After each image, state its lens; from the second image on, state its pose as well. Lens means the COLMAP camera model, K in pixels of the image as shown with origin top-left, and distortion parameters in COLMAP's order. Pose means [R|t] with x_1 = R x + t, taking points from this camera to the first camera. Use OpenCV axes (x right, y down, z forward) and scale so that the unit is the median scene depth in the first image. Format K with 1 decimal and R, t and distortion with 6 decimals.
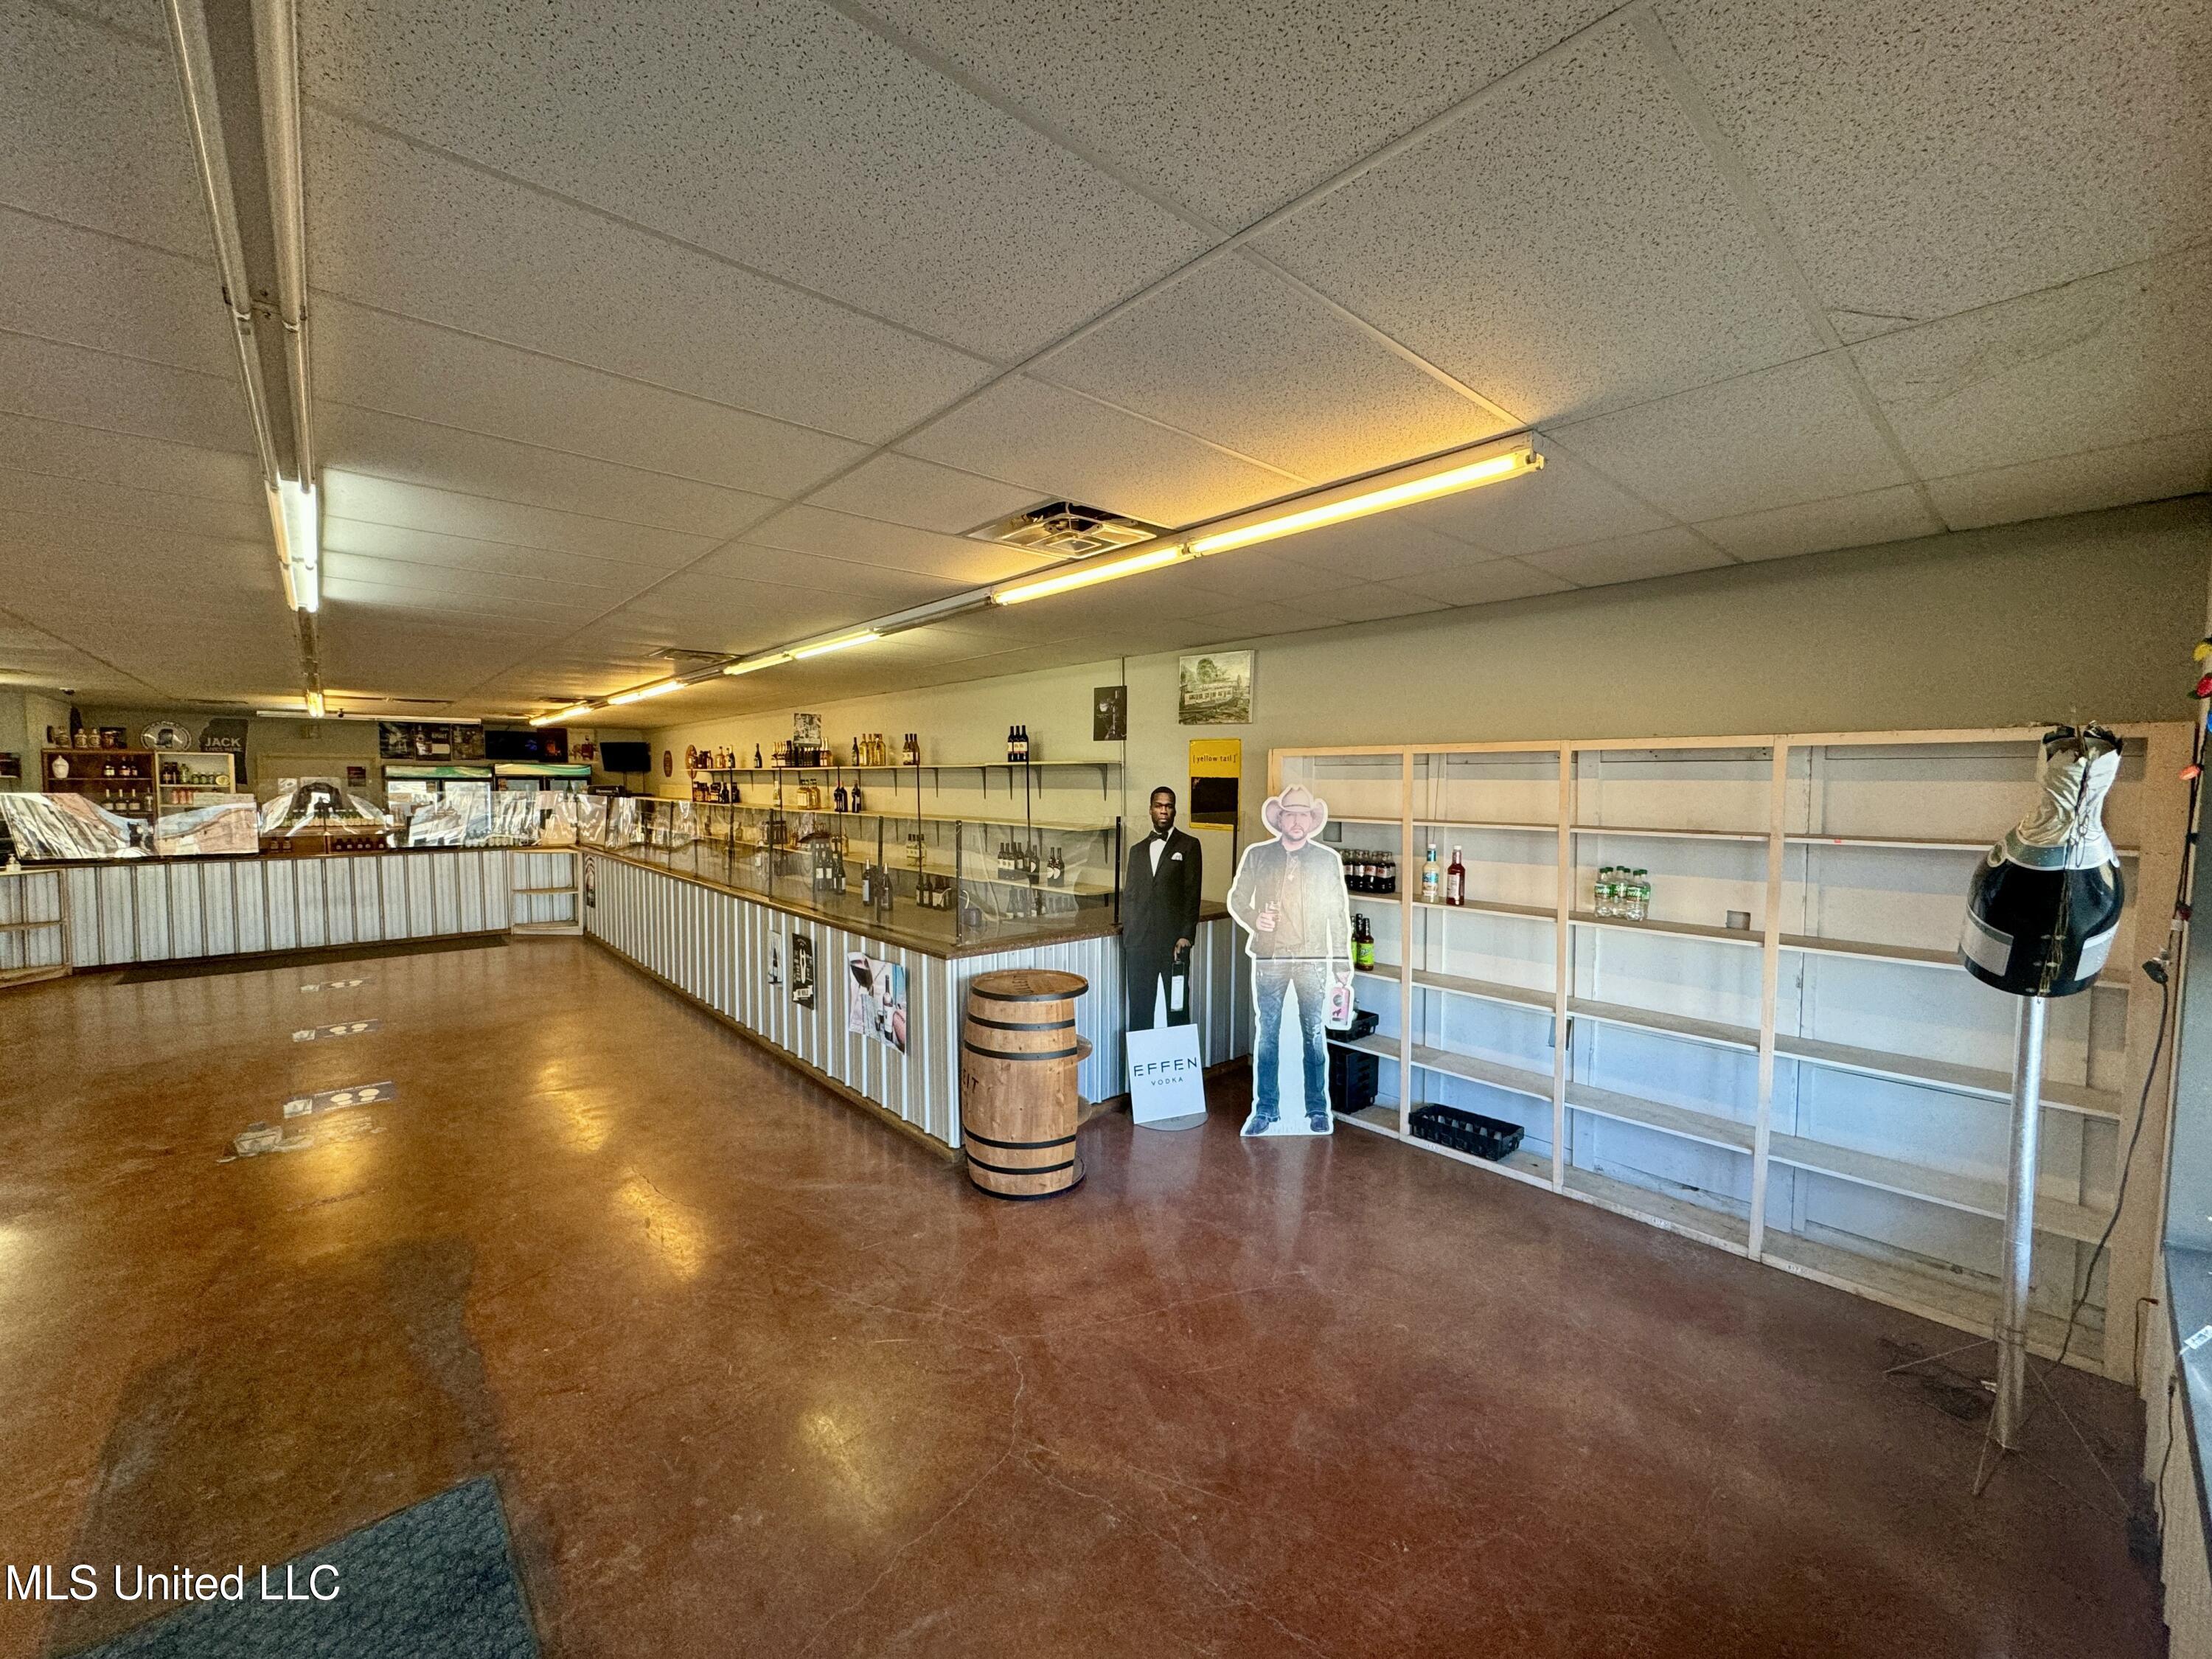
lens RADIAL K [[881.3, 0, 1104.1], [0, 881.3, 830.7], [0, 0, 1]] dist [0.000318, -0.000054]
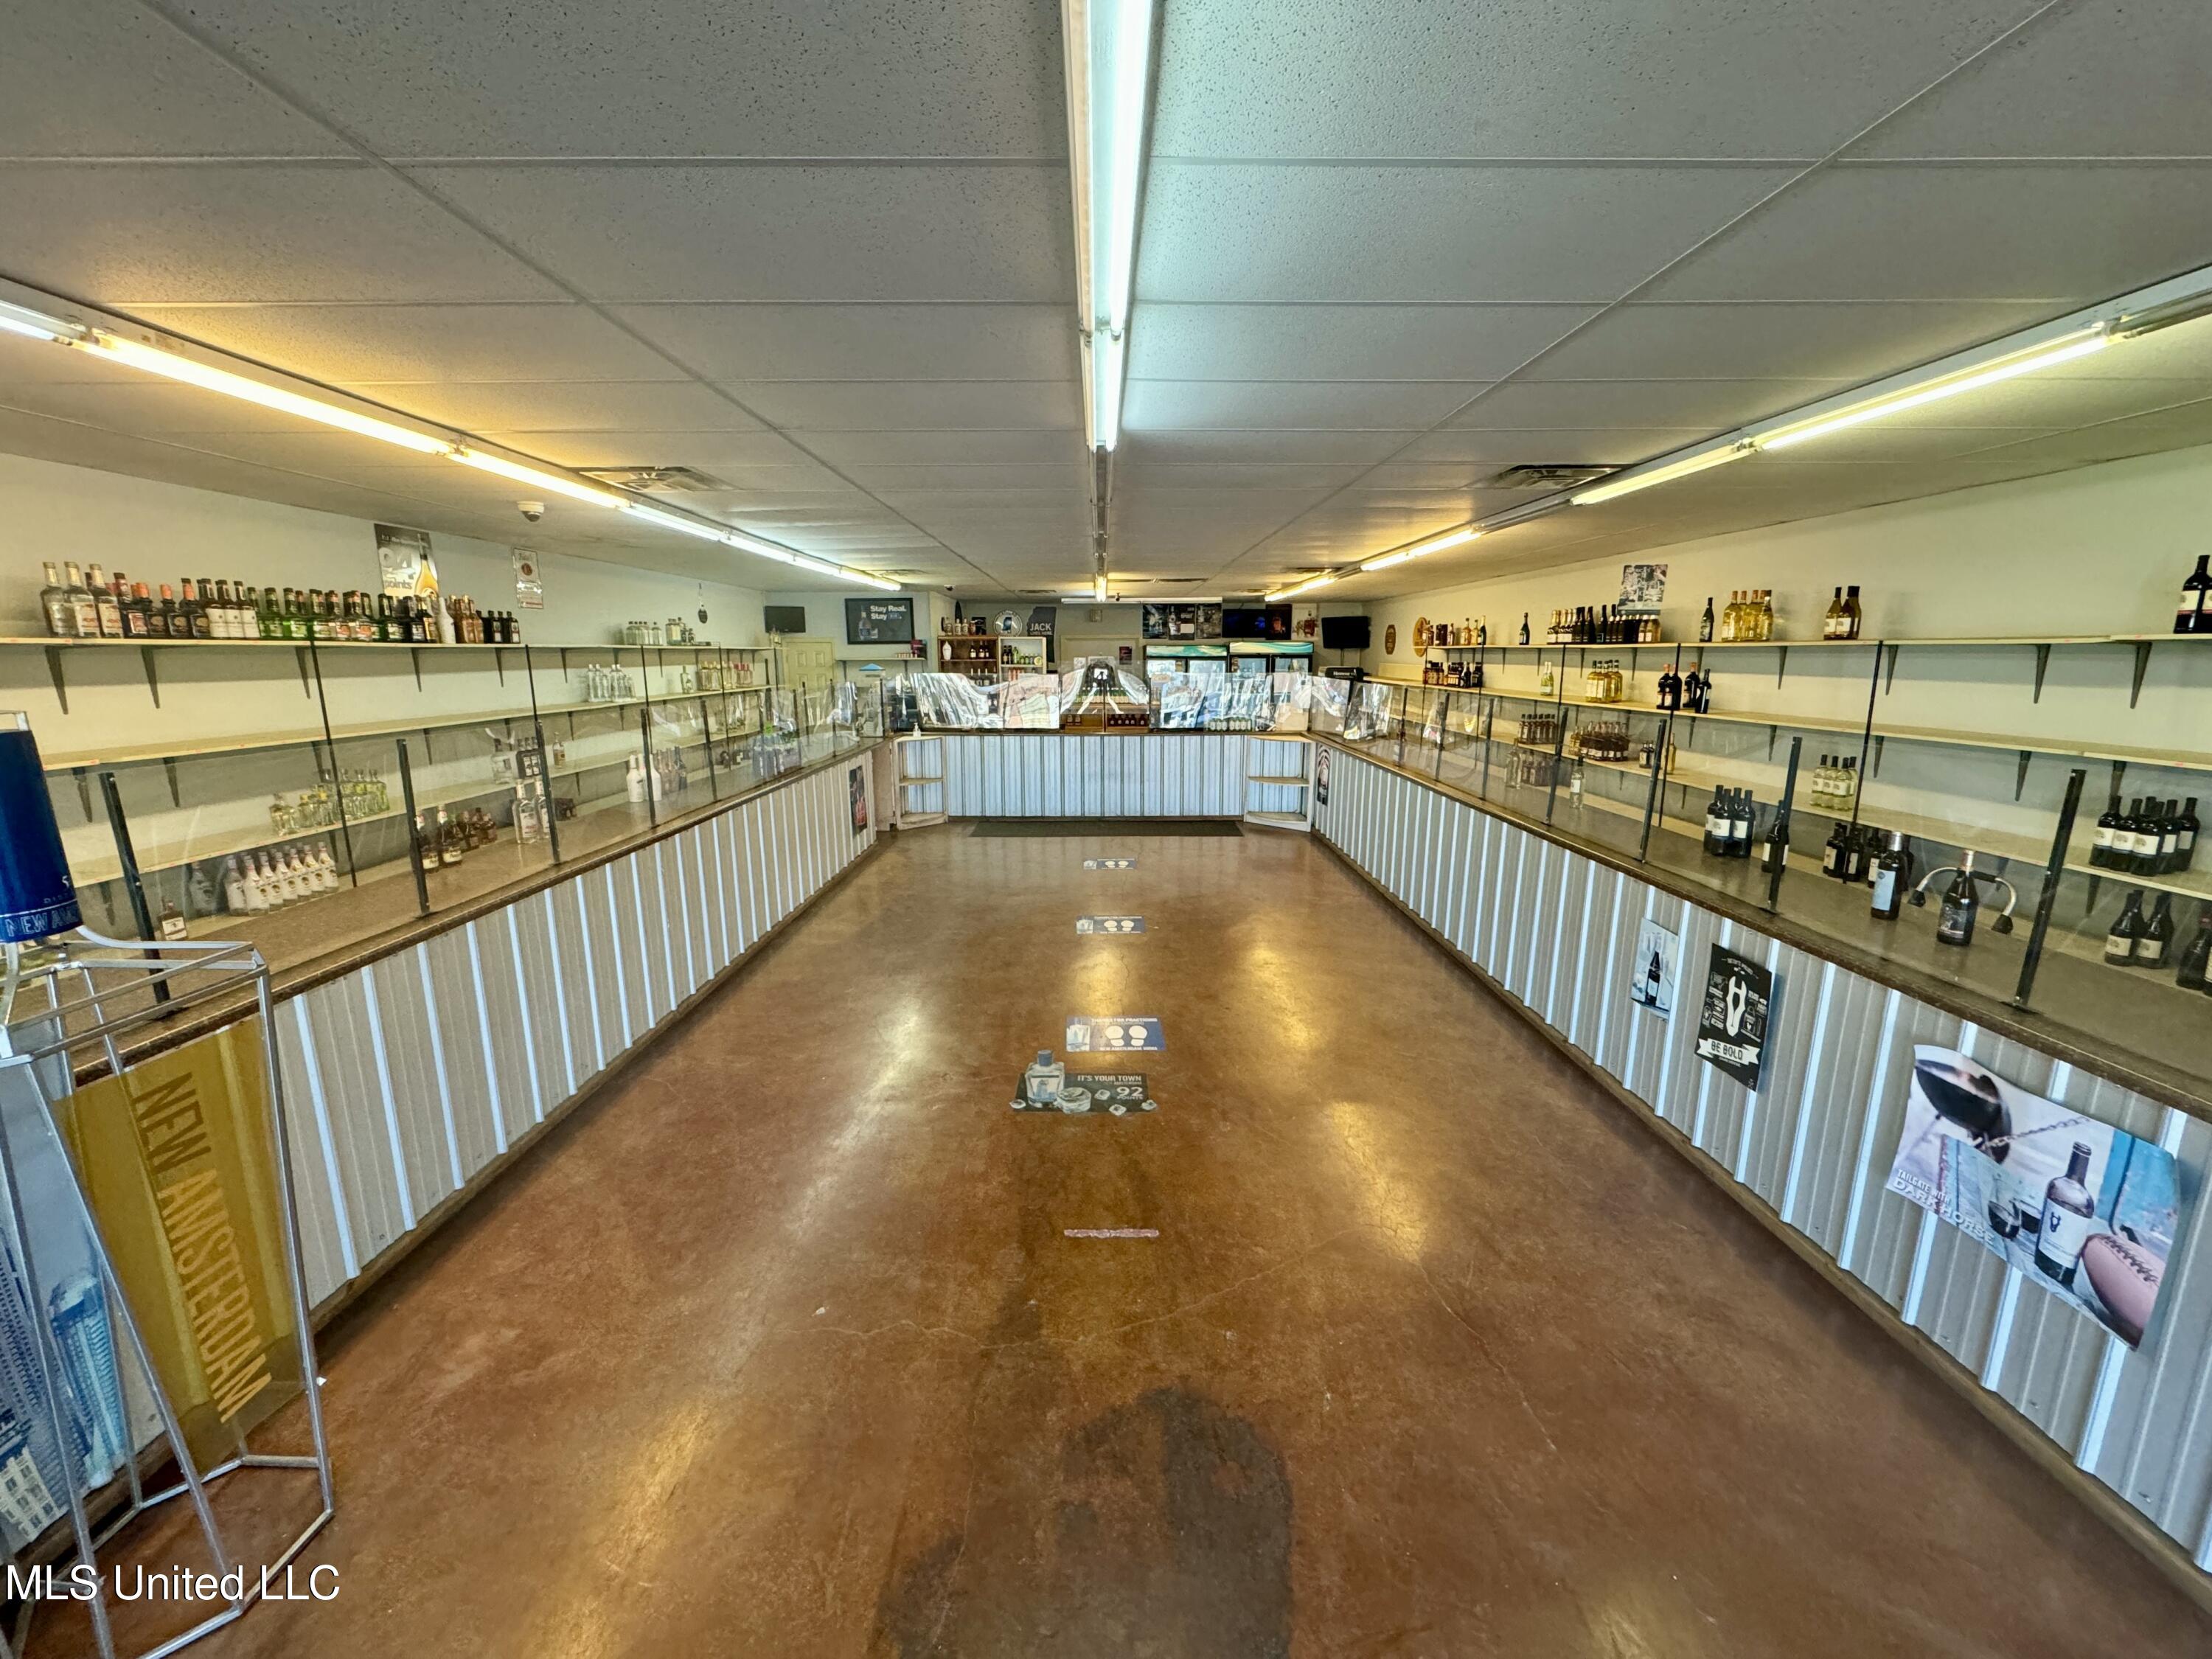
lens RADIAL K [[881.3, 0, 1104.1], [0, 881.3, 830.7], [0, 0, 1]] dist [0.000318, -0.000054]
pose [[0.752295, 0.125811, -0.646703, -0.173884], [-0.032635, 0.987509, 0.154148, -0.019809], [0.658018, -0.094860, 0.747003, 0.187117]]
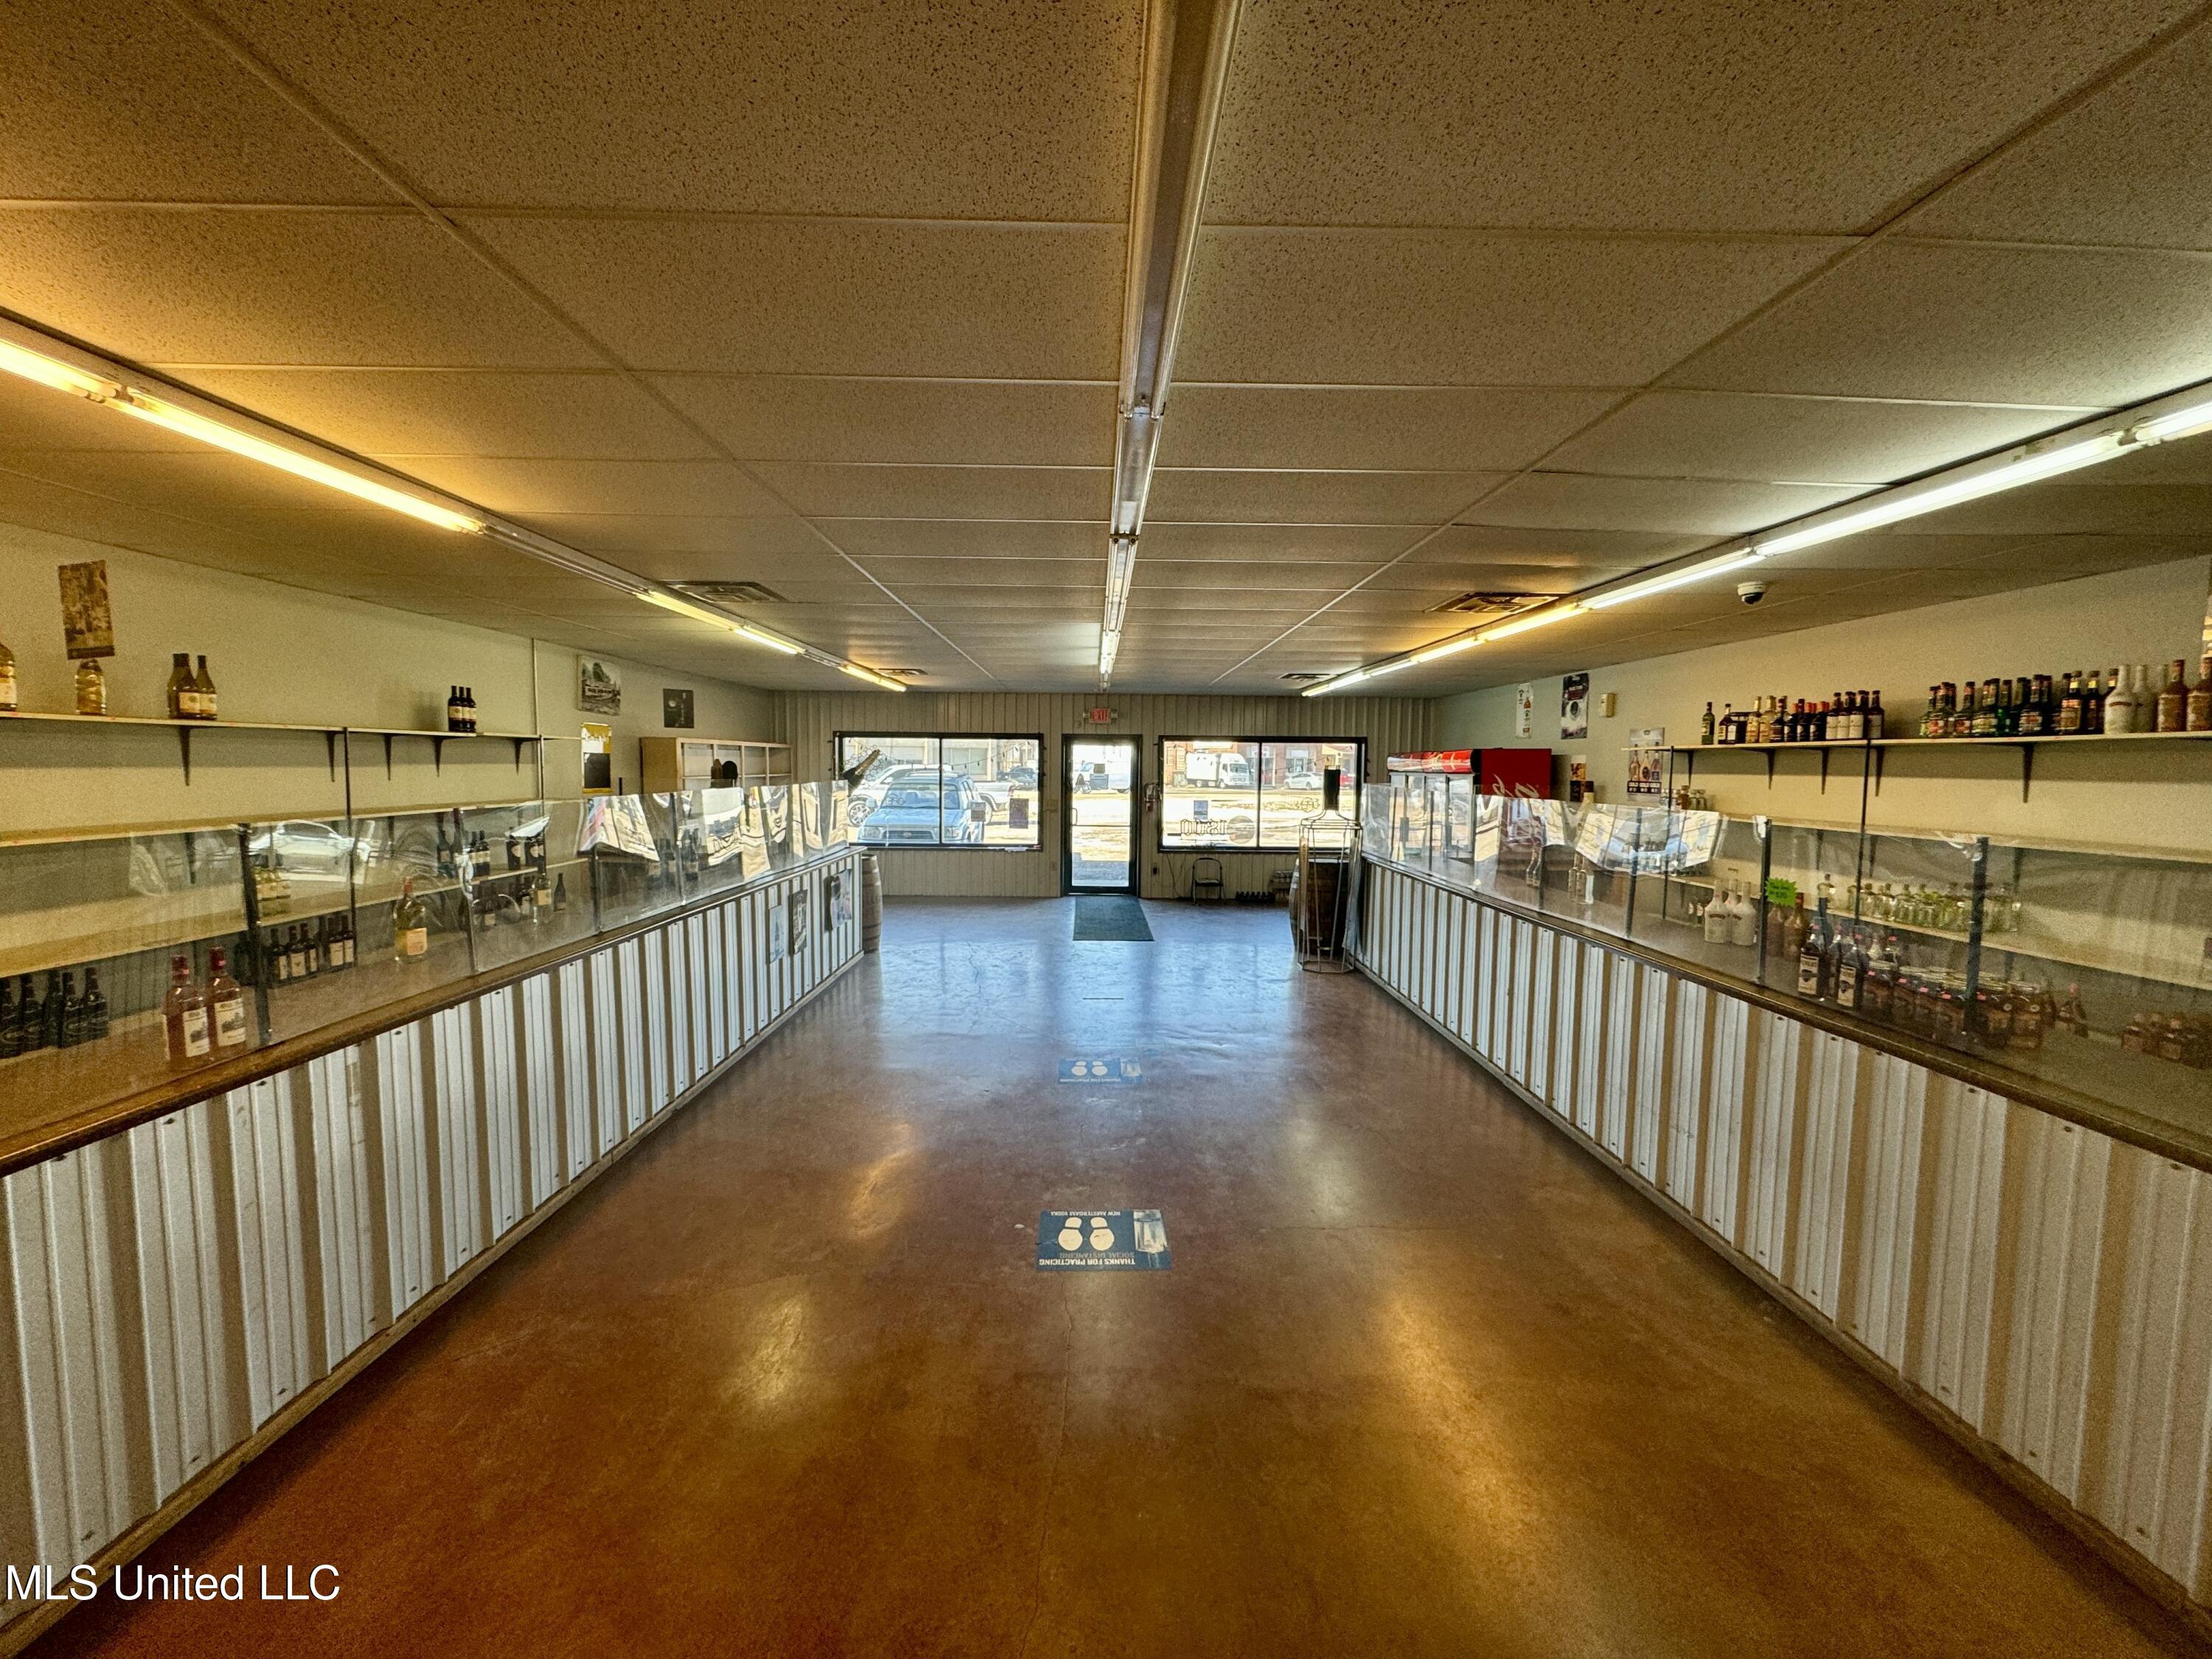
lens RADIAL K [[881.3, 0, 1104.1], [0, 881.3, 830.7], [0, 0, 1]] dist [0.000318, -0.000054]
pose [[-0.761853, -0.061614, 0.644813, -0.825075], [0.022131, 0.992409, 0.120975, -0.055365], [-0.647372, 0.106435, -0.754706, 0.949493]]
